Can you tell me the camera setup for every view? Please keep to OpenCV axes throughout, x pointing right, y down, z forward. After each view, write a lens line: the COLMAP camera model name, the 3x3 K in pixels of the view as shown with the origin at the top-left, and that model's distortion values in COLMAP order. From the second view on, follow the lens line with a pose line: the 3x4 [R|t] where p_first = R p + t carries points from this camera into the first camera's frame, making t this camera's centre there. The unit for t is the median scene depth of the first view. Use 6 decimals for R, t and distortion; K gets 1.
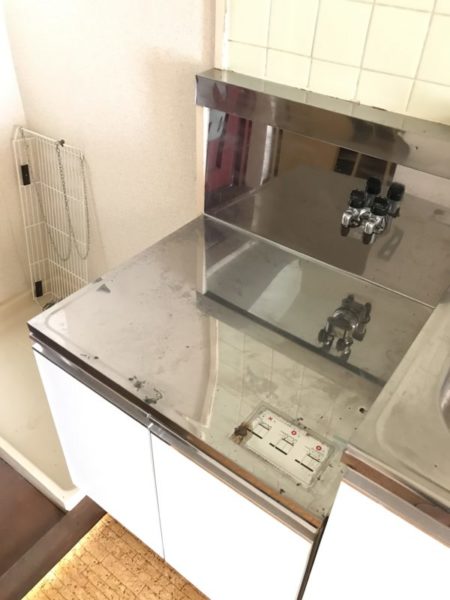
lens RADIAL K [[495.9, 0, 225.0], [0, 495.9, 300.0], [0, 0, 1]] dist [0.003388, -0.005938]
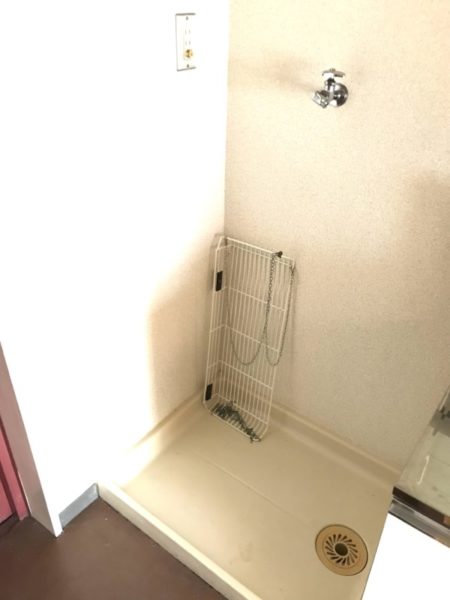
lens RADIAL K [[495.9, 0, 225.0], [0, 495.9, 300.0], [0, 0, 1]] dist [0.003388, -0.005938]
pose [[0.999484, -0.007265, -0.031301, -0.379005], [0.003756, 0.993840, -0.110761, -0.111881], [0.031913, 0.110586, 0.993354, 0.036370]]
